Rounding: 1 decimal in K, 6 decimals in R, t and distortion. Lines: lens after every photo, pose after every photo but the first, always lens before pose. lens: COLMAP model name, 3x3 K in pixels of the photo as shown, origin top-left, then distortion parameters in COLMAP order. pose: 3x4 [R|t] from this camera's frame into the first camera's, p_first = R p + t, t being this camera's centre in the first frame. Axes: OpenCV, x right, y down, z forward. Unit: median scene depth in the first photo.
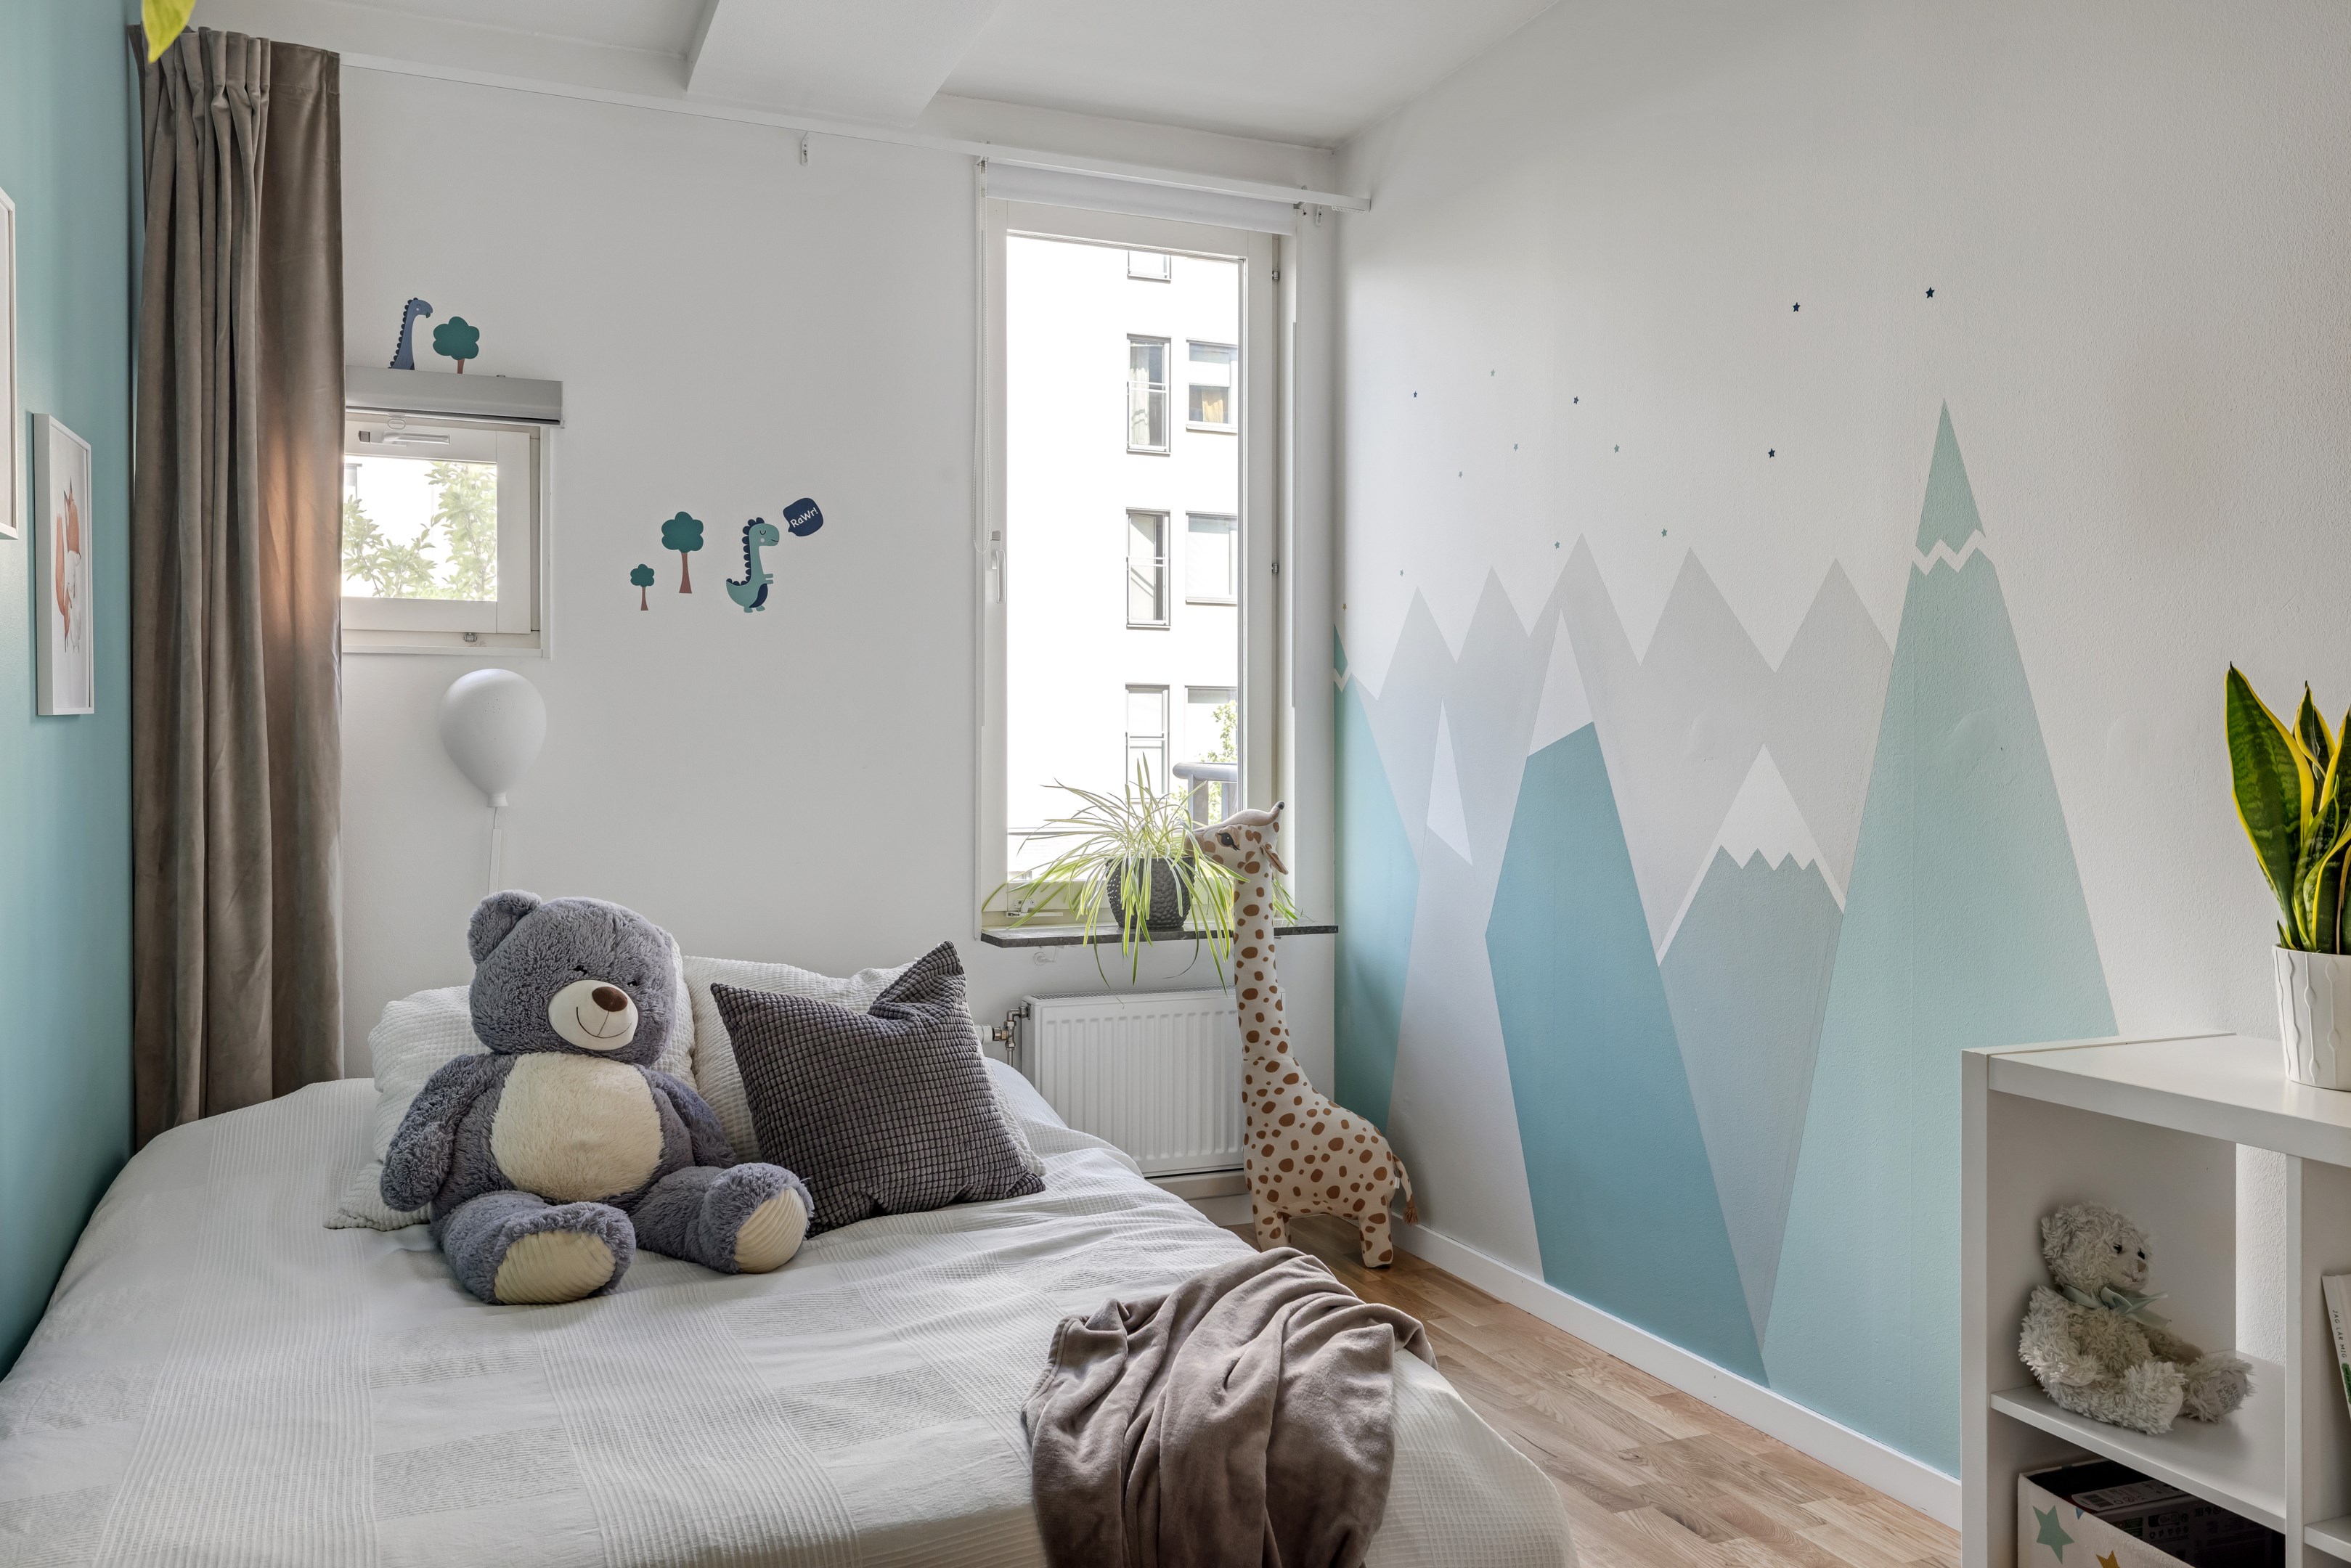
lens RADIAL K [[1835.5, 0, 1180.6], [0, 1835.5, 778.6], [0, 0, 1]] dist [0.028075, -0.037559]
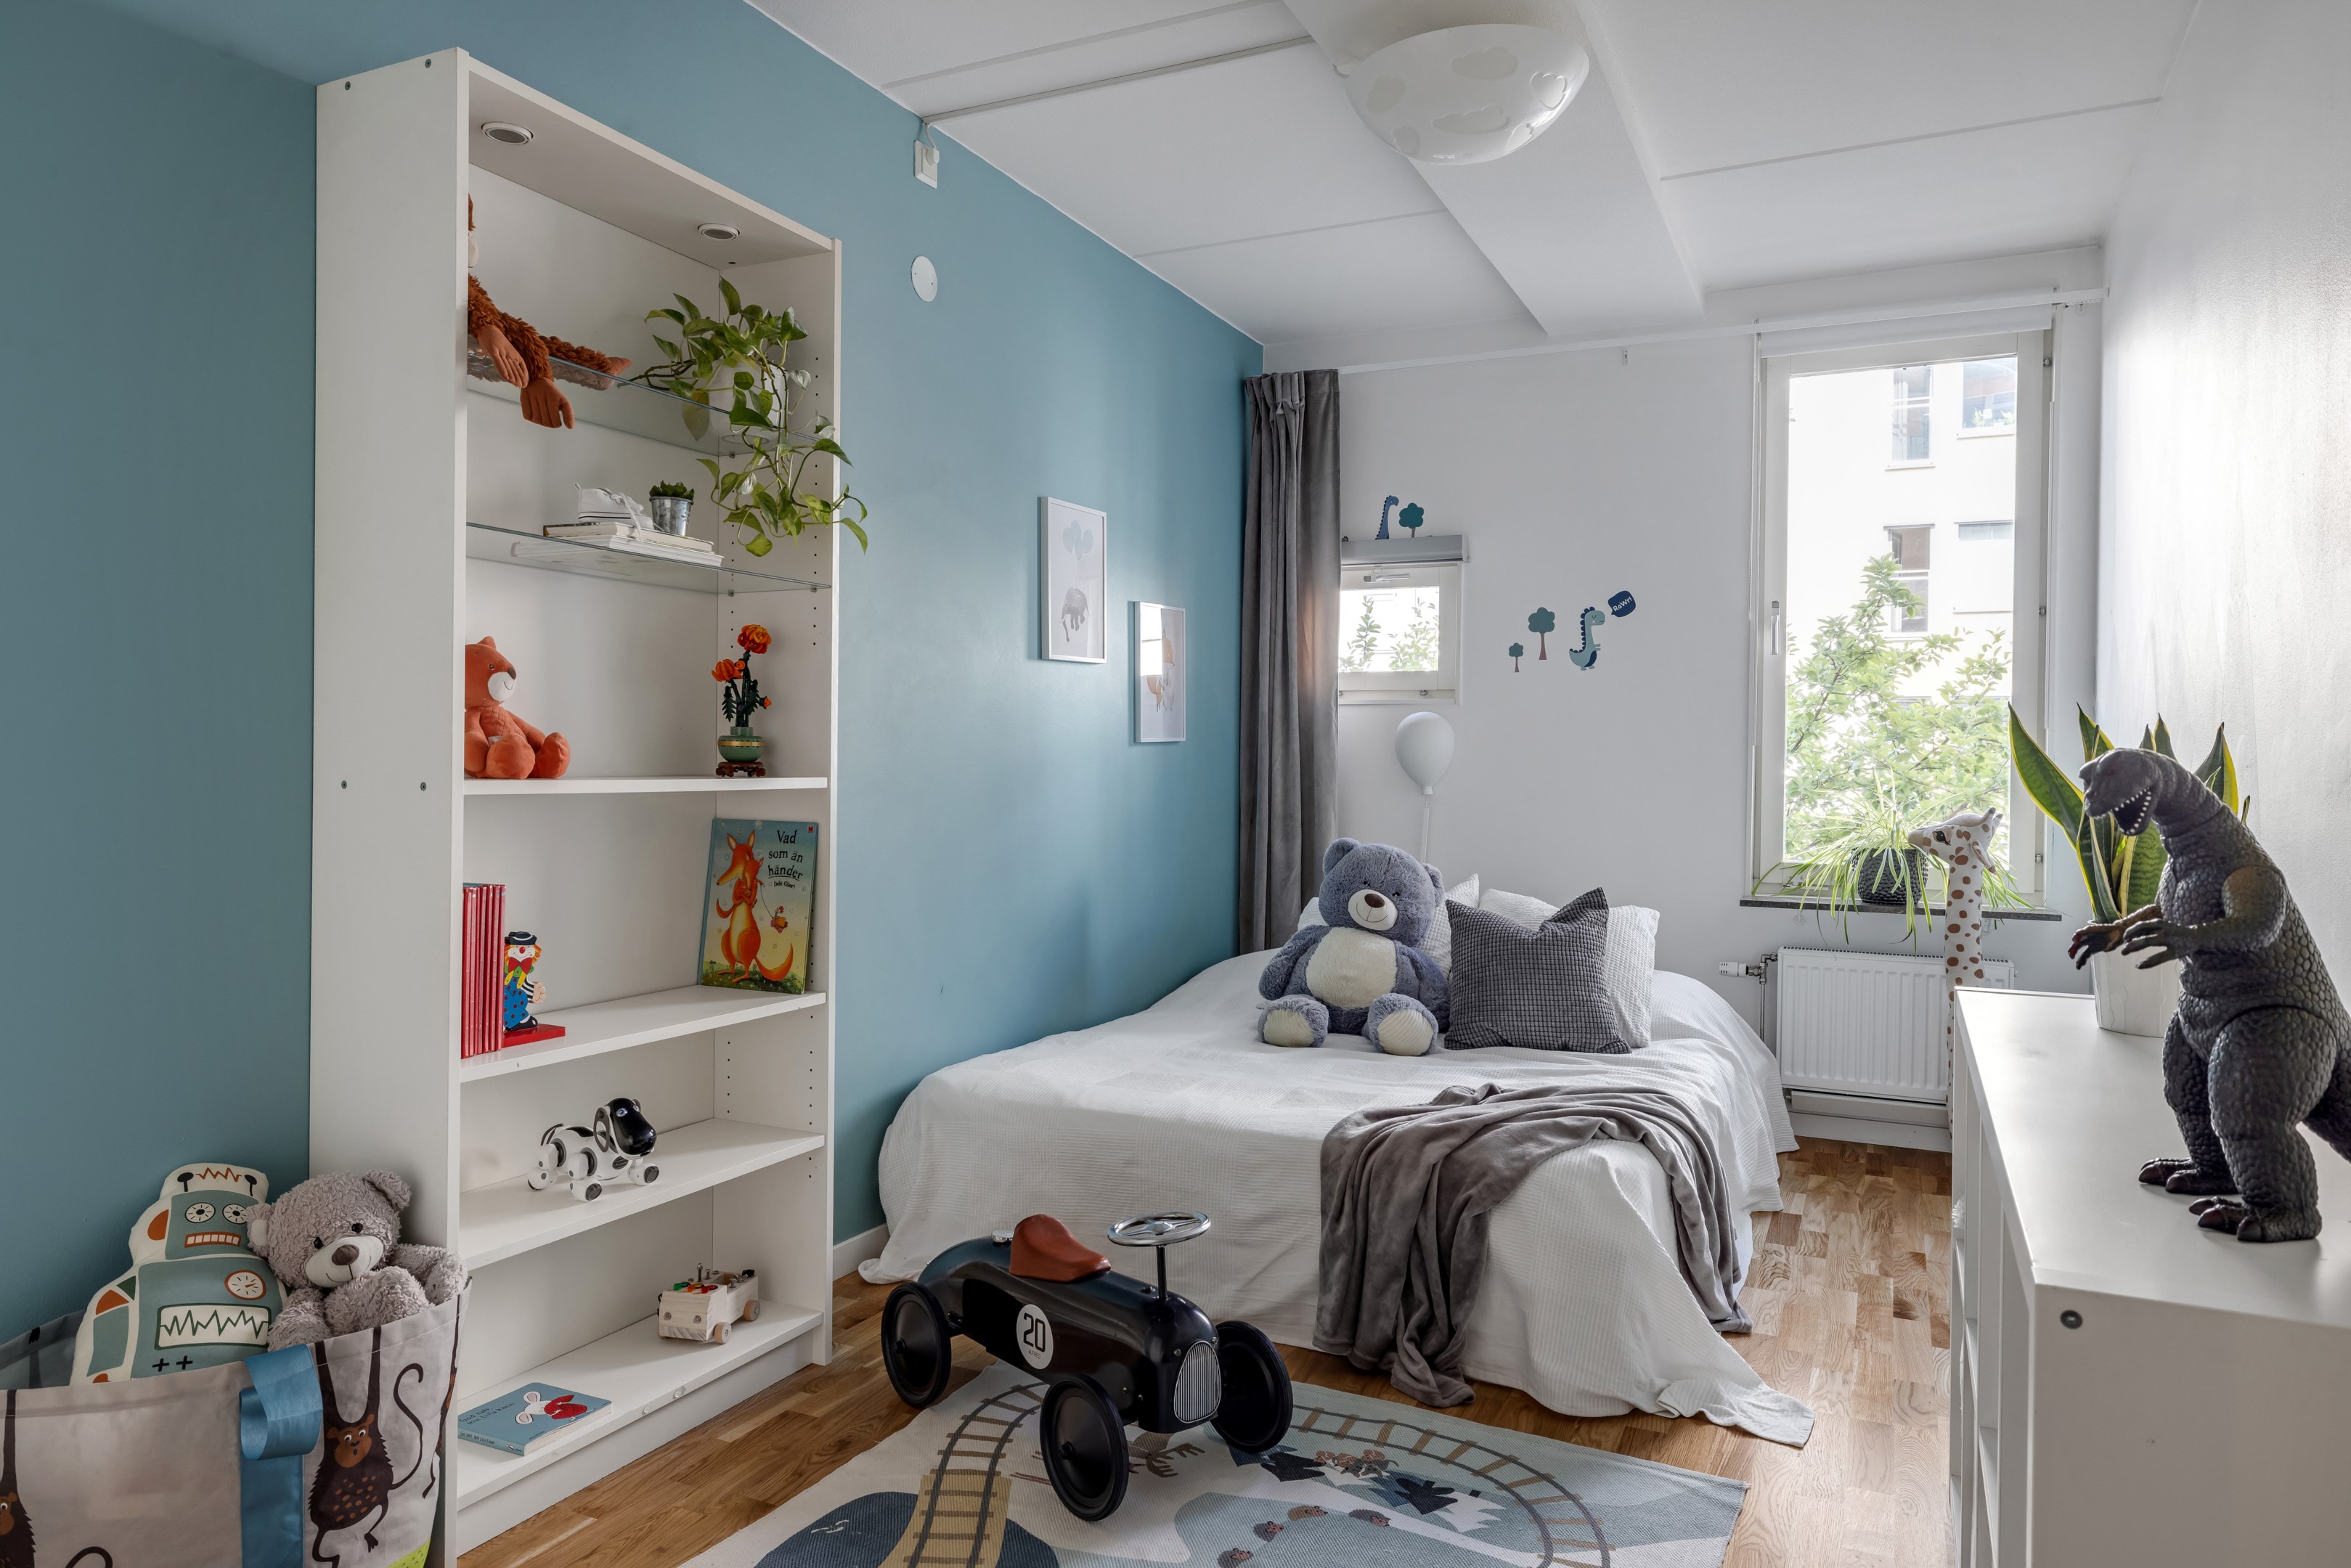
lens RADIAL K [[1835.5, 0, 1180.6], [0, 1835.5, 778.6], [0, 0, 1]] dist [0.028075, -0.037559]
pose [[0.632353, 0.013317, -0.774566, 0.757741], [-0.019657, 0.999806, 0.001141, 0.003026], [0.774431, 0.014504, 0.632492, -0.214981]]
